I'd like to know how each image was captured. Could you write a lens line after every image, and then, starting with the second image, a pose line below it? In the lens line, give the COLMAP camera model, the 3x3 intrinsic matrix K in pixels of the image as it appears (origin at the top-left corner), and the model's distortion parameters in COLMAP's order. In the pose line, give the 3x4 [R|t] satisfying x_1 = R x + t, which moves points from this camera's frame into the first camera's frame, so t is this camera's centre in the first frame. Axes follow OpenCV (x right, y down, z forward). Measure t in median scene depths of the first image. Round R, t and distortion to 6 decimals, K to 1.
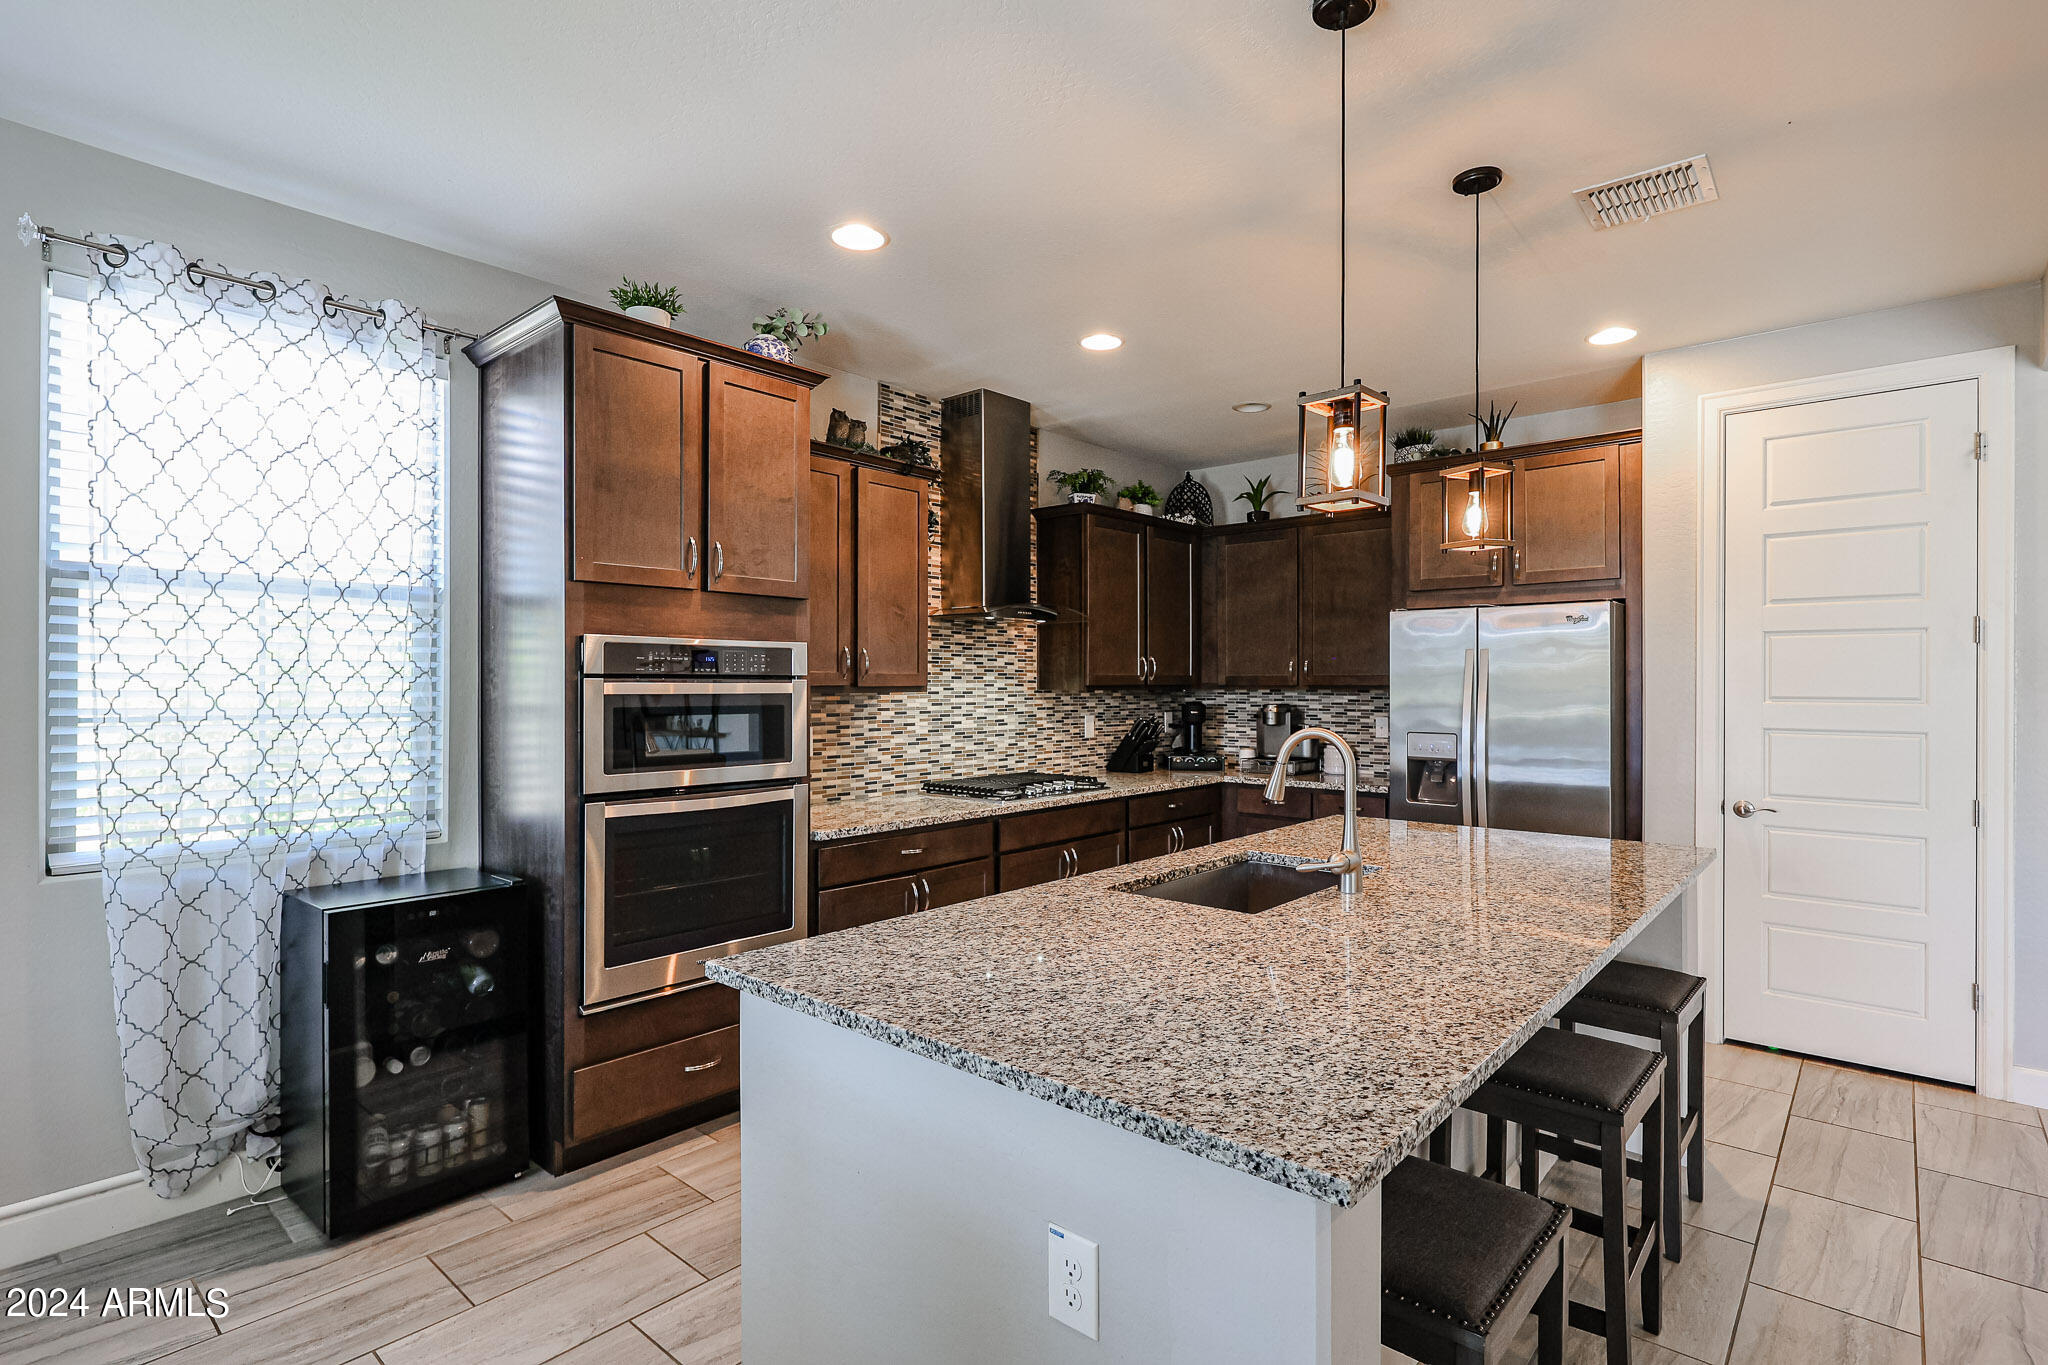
lens RADIAL K [[986.6, 0, 1006.1], [0, 986.6, 687.5], [0, 0, 1]] dist [-0.001111, 0.000527]
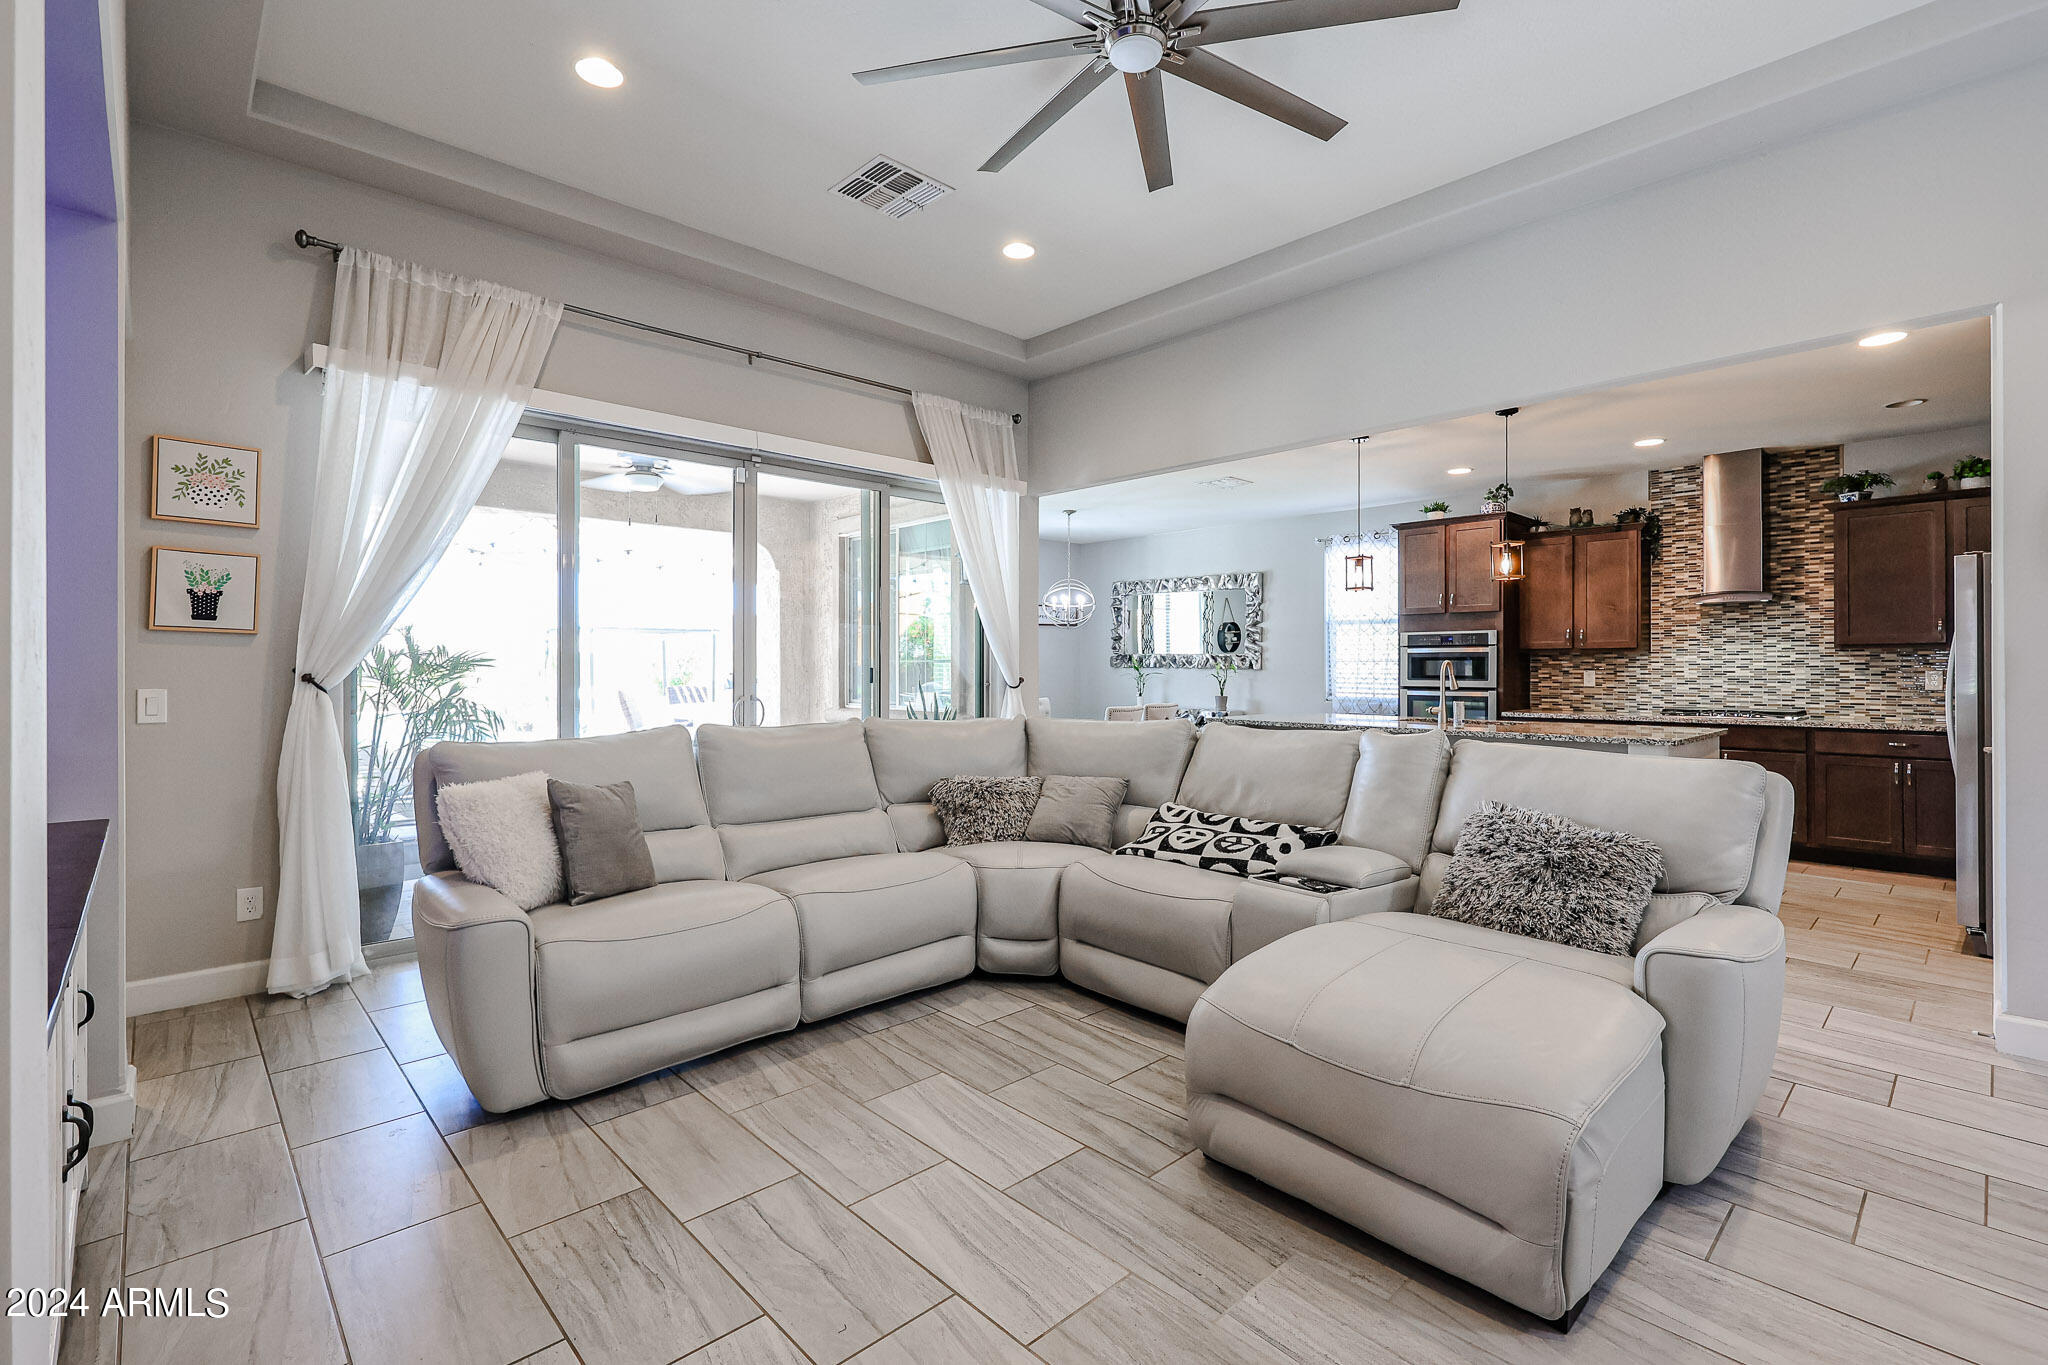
lens RADIAL K [[910.7, 0, 1020.6], [0, 910.7, 671.2], [0, 0, 1]] dist [-0.007340, 0.000862]
pose [[-0.096268, 0.003766, -0.995348, 1.558305], [-0.002626, 0.999988, 0.004038, 0.034856], [0.995352, 0.003003, -0.096257, 0.067247]]
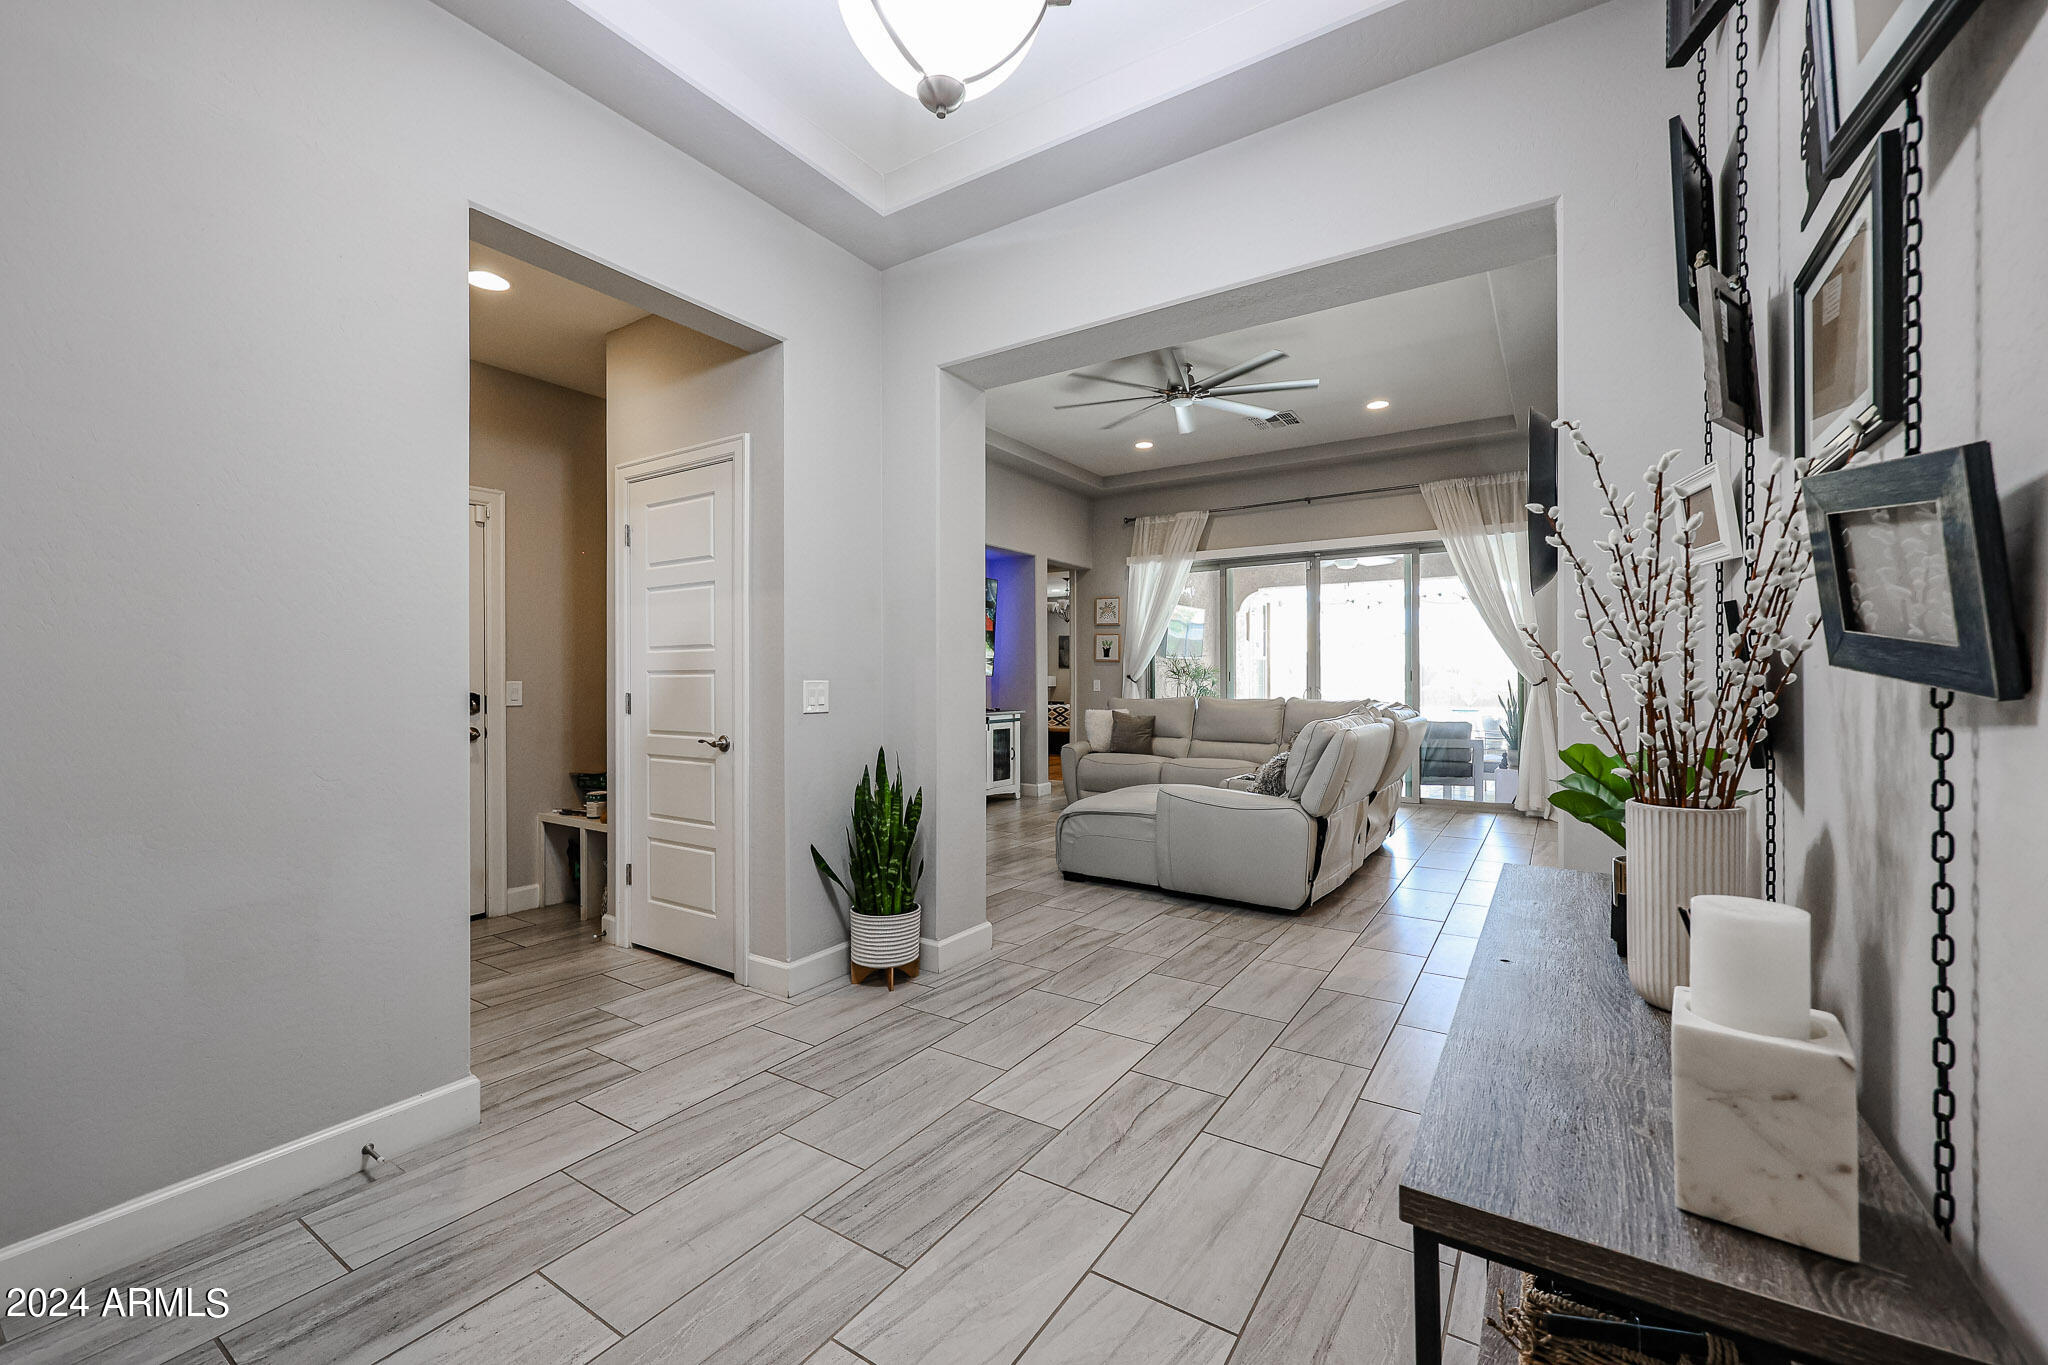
lens RADIAL K [[822.7, 0, 1025.5], [0, 822.7, 676.3], [0, 0, 1]] dist [-0.004306, 0.000809]
pose [[-0.989511, 0.003272, -0.144419, 1.362894], [0.003646, 0.999991, -0.002328, 0.048826], [0.144410, -0.002830, -0.989514, 1.361959]]
